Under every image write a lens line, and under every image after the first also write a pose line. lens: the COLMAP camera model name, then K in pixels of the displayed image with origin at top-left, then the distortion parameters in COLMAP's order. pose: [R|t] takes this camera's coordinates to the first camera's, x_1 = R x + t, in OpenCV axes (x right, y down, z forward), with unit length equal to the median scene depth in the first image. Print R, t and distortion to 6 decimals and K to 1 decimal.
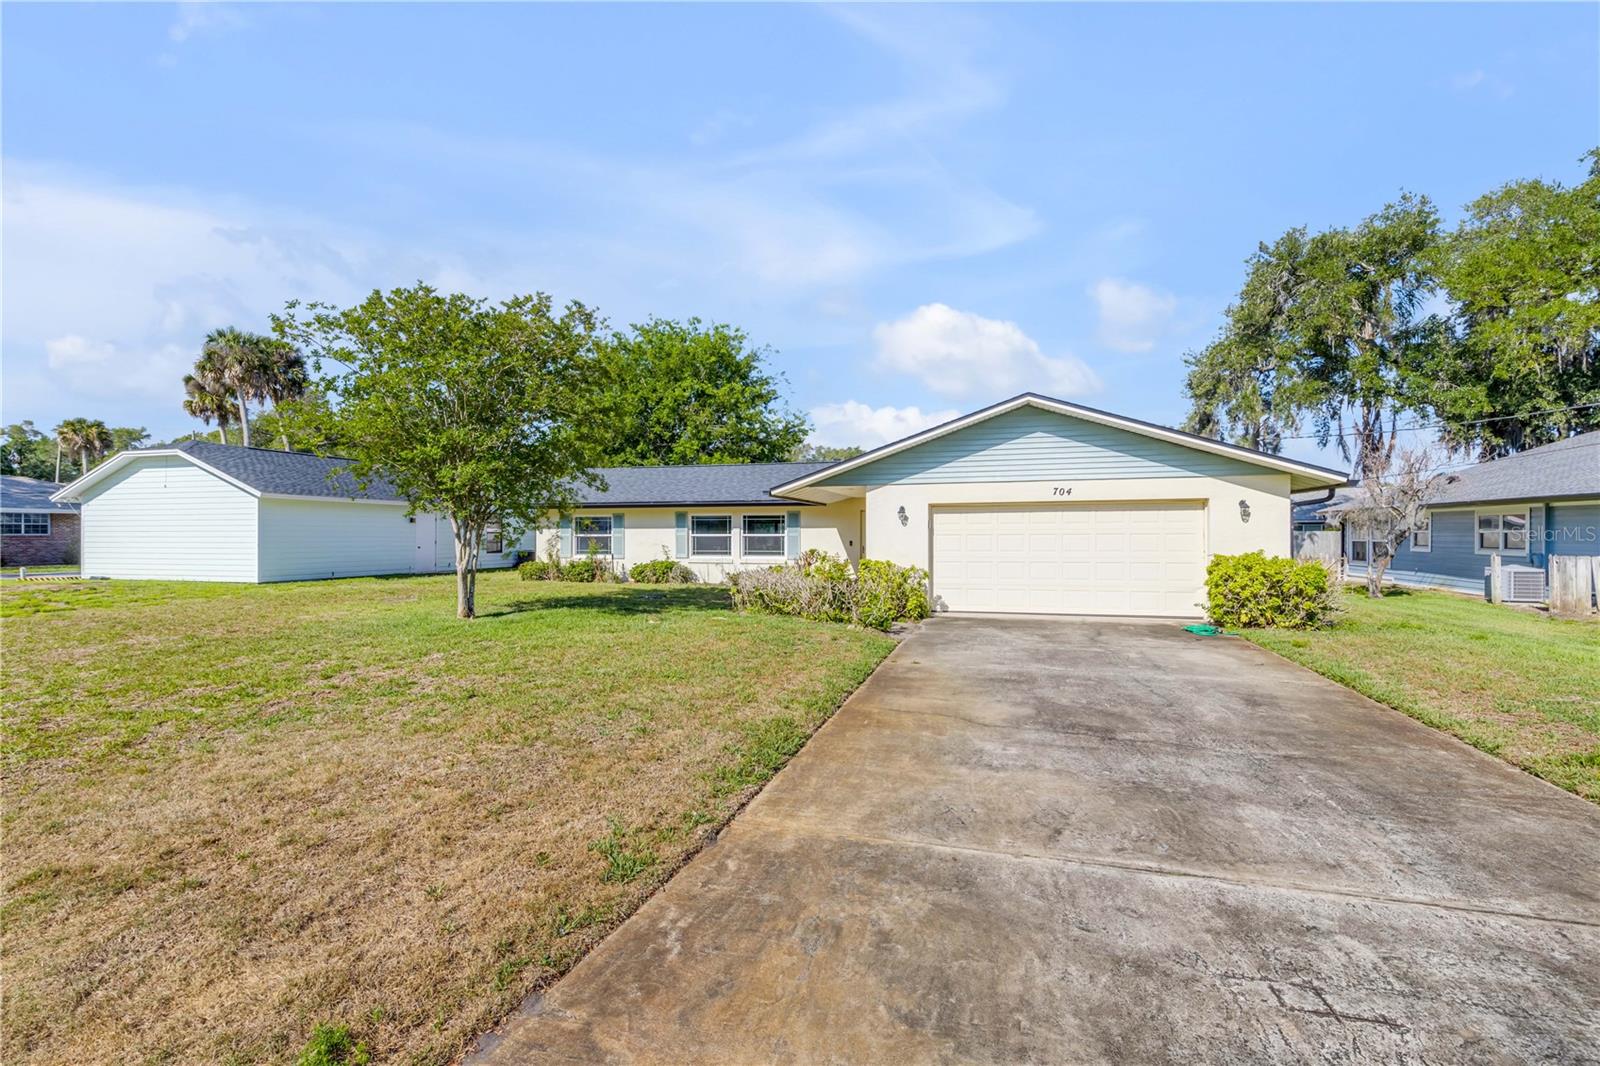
lens RADIAL K [[723.0, 0, 795.6], [0, 723.0, 532.9], [0, 0, 1]] dist [0.001393, -0.000732]
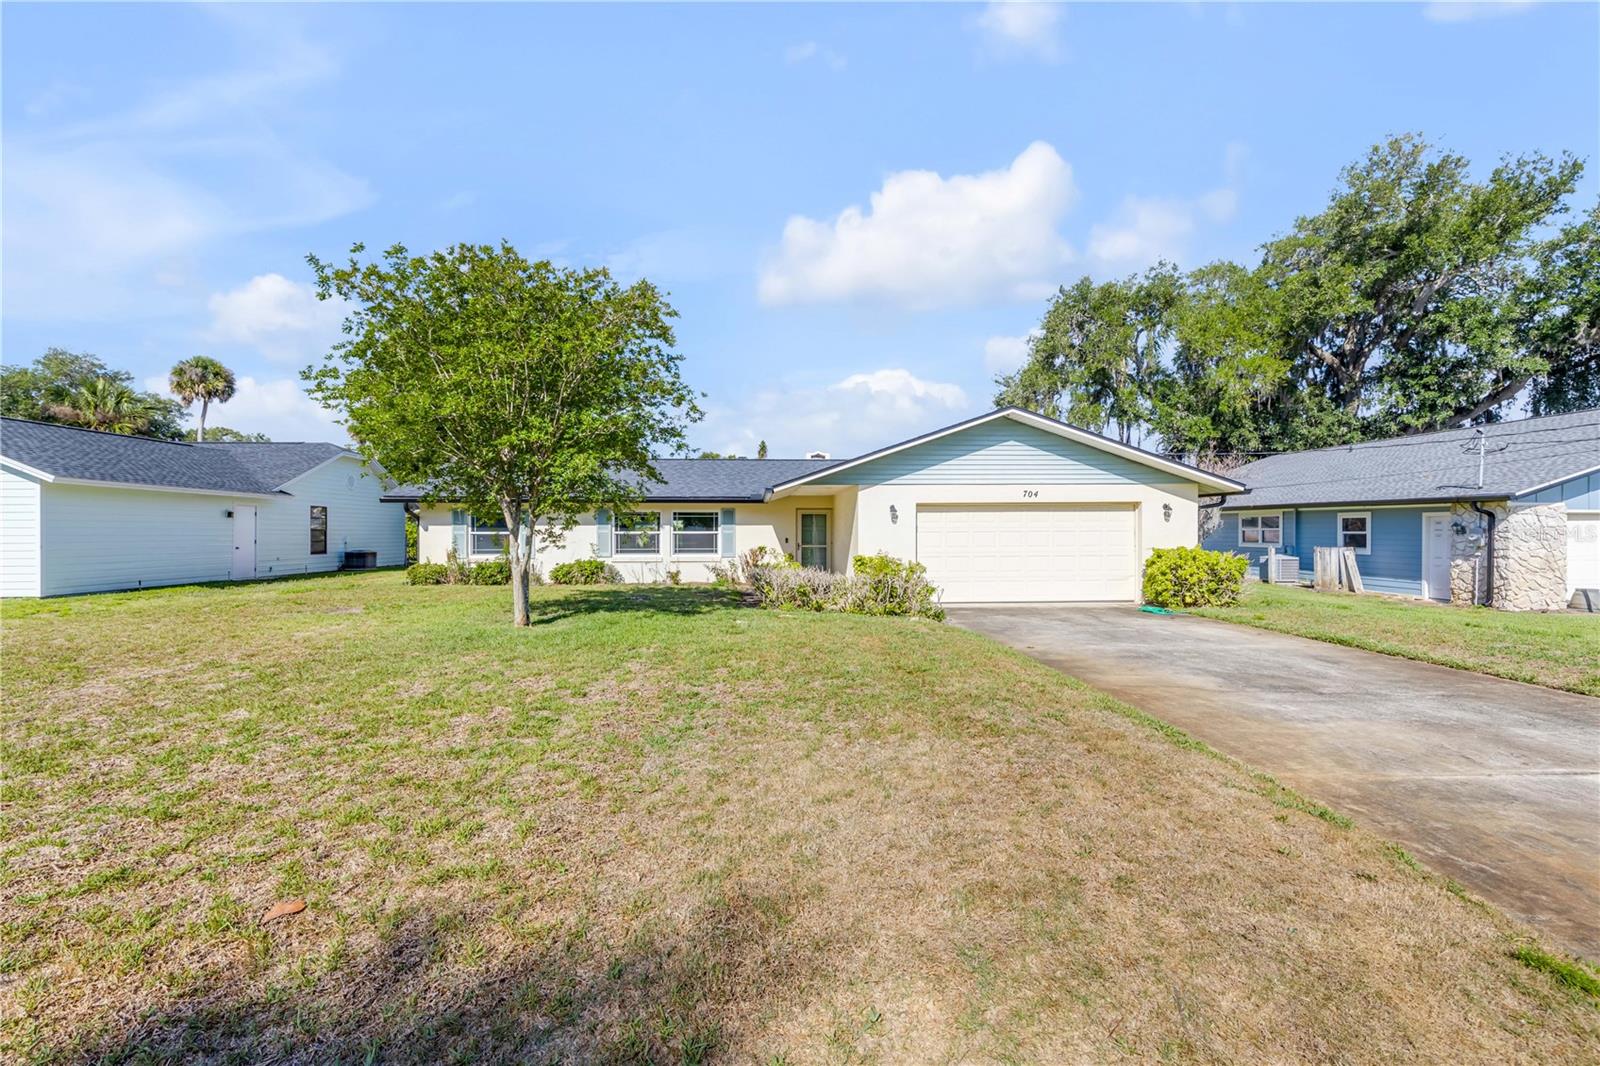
lens RADIAL K [[723.0, 0, 797.3], [0, 723.0, 534.6], [0, 0, 1]] dist [0.001393, -0.000732]
pose [[0.943650, -0.001772, 0.330940, -0.243065], [-0.000196, 0.999983, 0.005911, 0.000109], [-0.330945, -0.005643, 0.943633, 0.032352]]
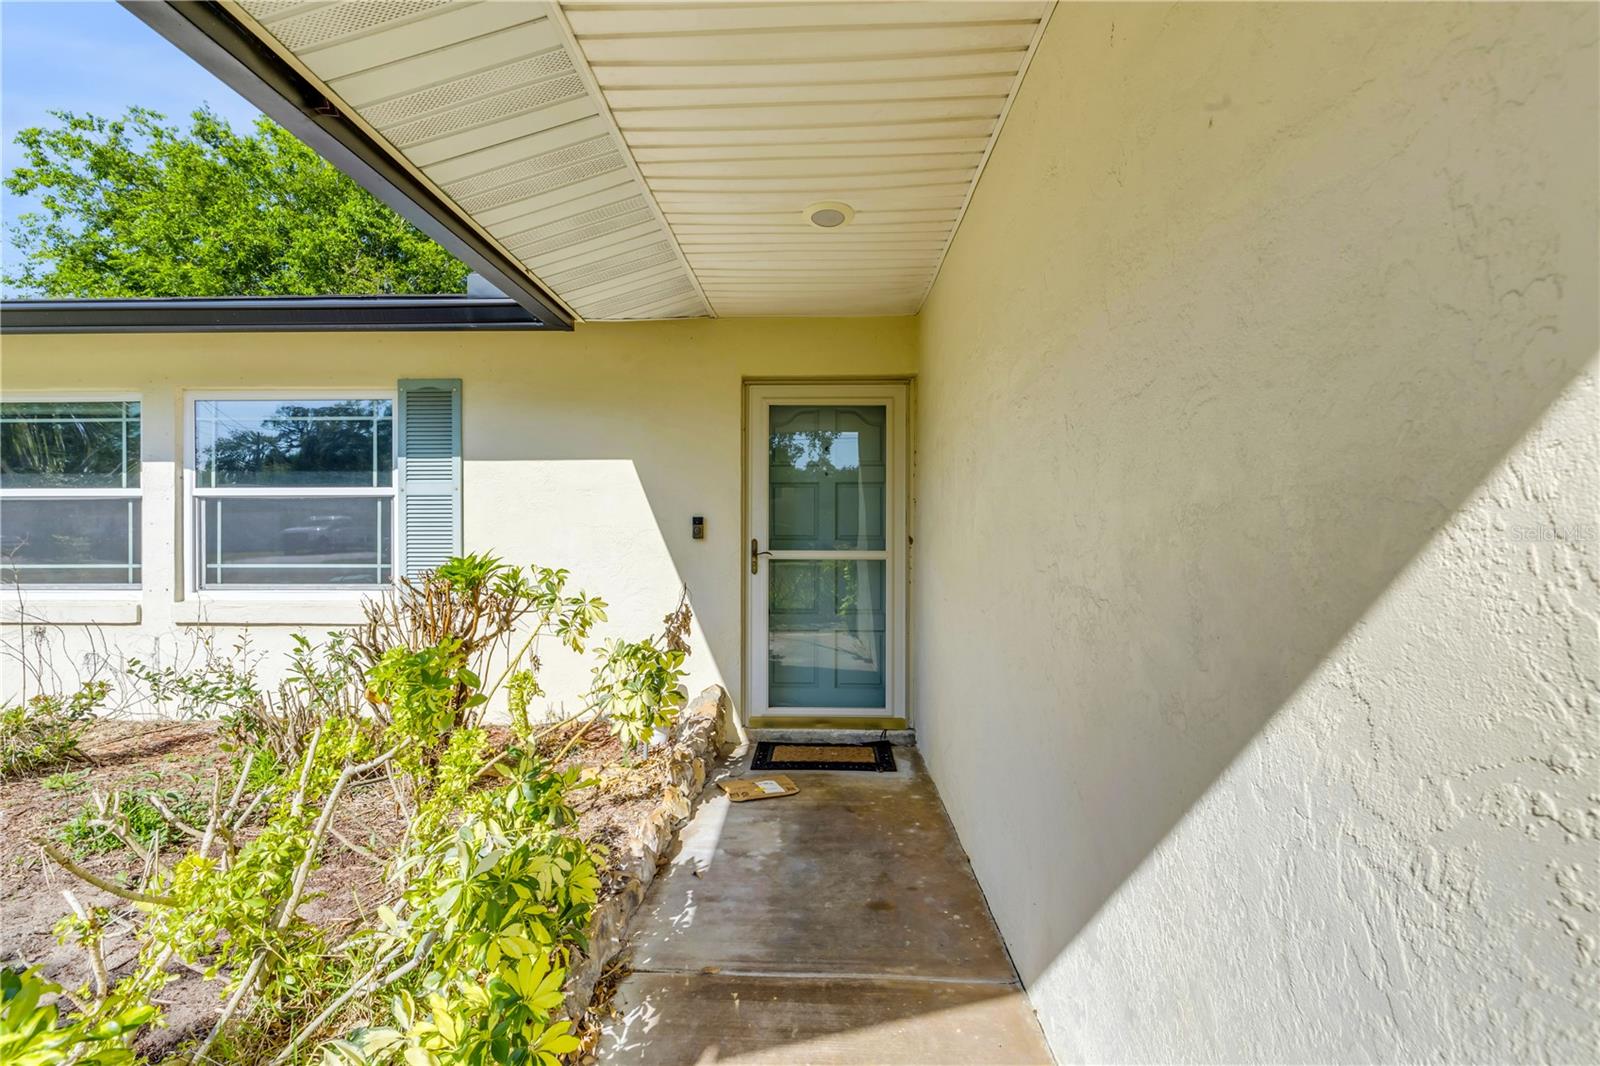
lens RADIAL K [[723.0, 0, 795.6], [0, 723.0, 536.2], [0, 0, 1]] dist [0.001393, -0.000732]
pose [[0.975397, 0.000420, 0.220454, 0.056379], [-0.000731, 0.999999, 0.001329, 0.016268], [-0.220454, -0.001458, 0.975396, 0.769040]]
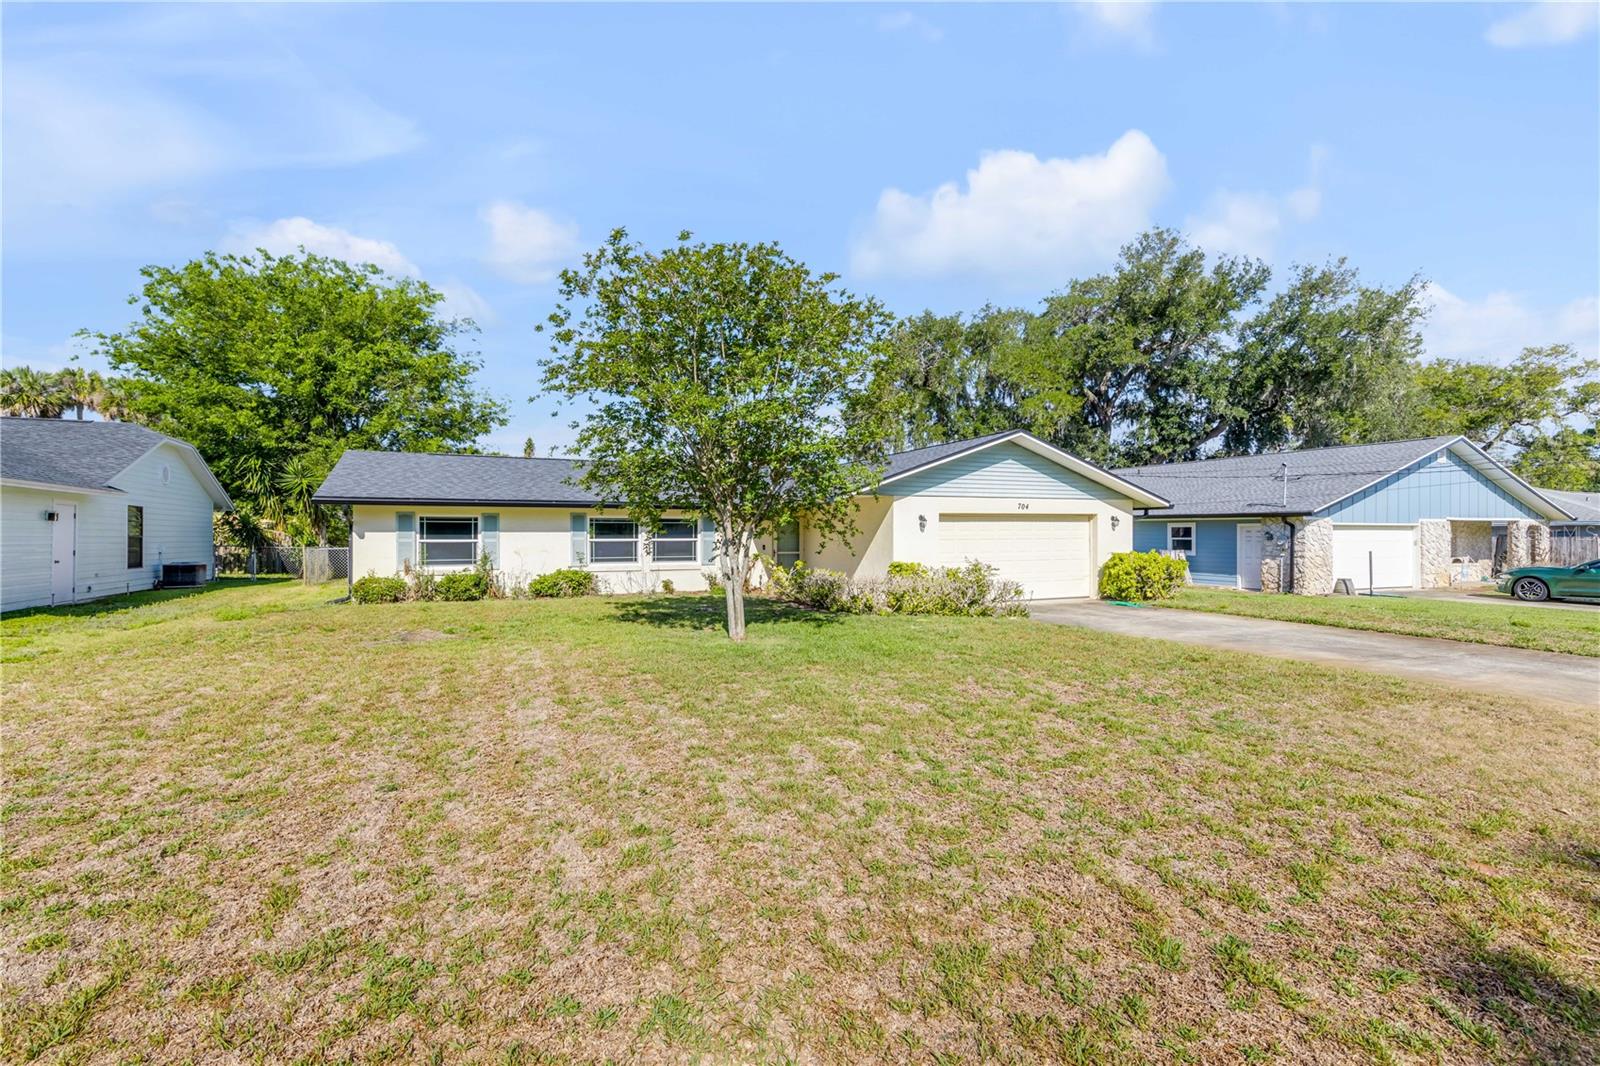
lens RADIAL K [[723.0, 0, 808.2], [0, 723.0, 535.2], [0, 0, 1]] dist [0.001393, -0.000732]
pose [[0.765392, 0.000097, 0.643564, -0.527866], [-0.000685, 1.000000, 0.000664, -0.003638], [-0.643563, -0.000949, 0.765392, 0.171810]]
